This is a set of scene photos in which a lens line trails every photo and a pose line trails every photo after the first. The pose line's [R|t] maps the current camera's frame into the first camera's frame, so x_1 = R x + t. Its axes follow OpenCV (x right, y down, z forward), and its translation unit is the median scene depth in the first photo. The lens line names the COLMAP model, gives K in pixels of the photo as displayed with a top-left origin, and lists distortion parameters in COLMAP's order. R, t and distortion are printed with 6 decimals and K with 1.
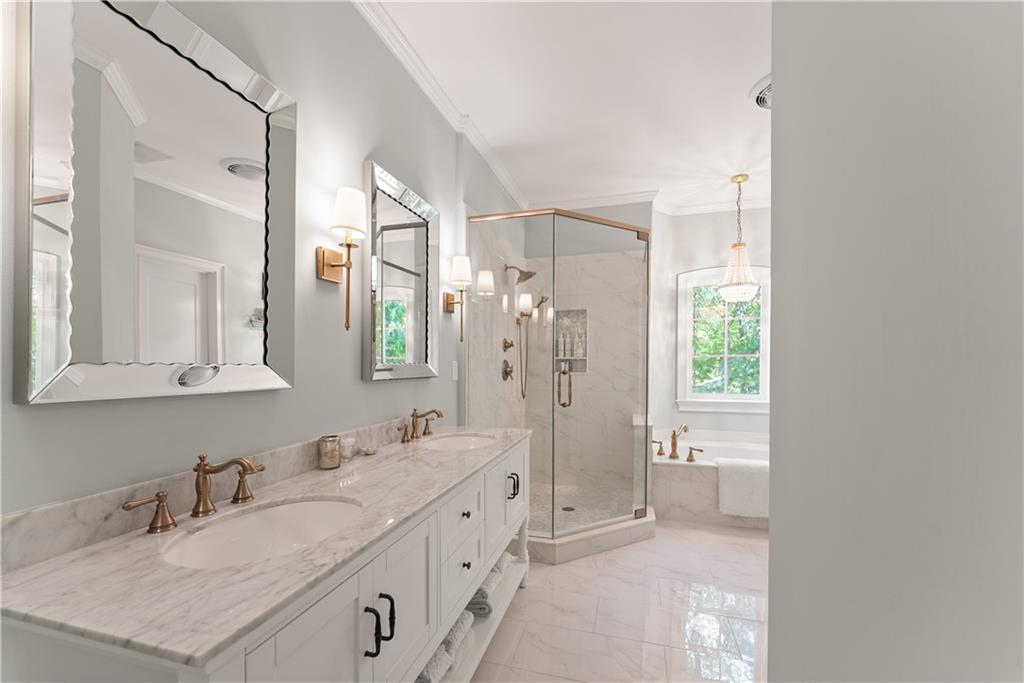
lens RADIAL K [[419.2, 0, 514.0], [0, 419.2, 341.7], [0, 0, 1]] dist [0.000725, 0.000098]
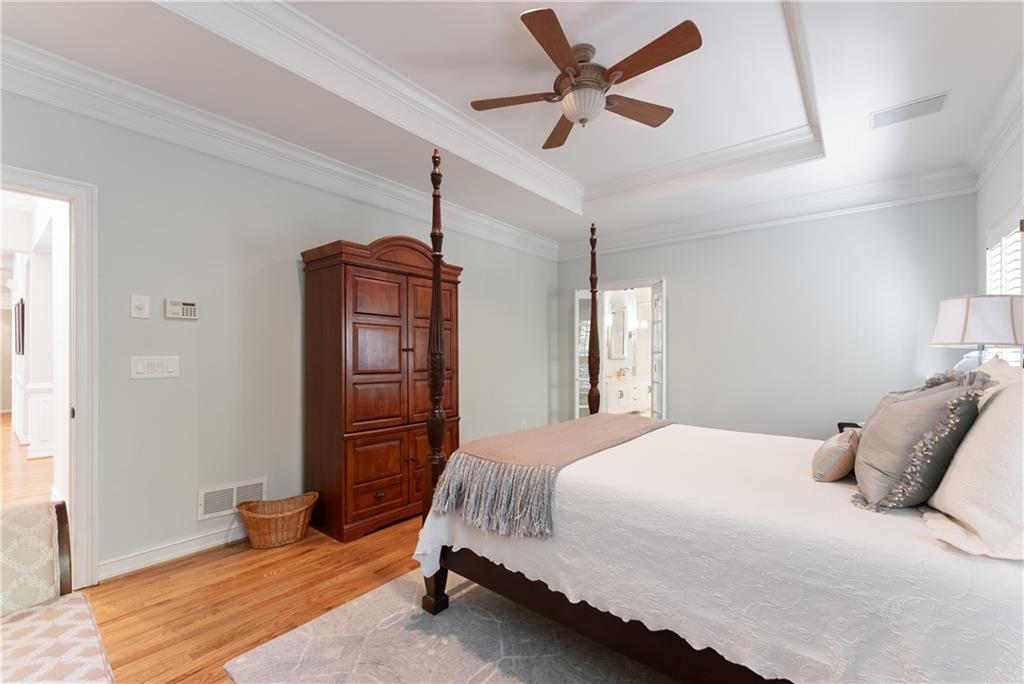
lens RADIAL K [[419.2, 0, 512.2], [0, 419.2, 345.4], [0, 0, 1]] dist [0.000725, 0.000098]
pose [[0.921176, 0.001287, -0.389145, 0.245725], [-0.002647, 0.999992, -0.002959, -0.002350], [0.389138, 0.003756, 0.921172, -2.212156]]
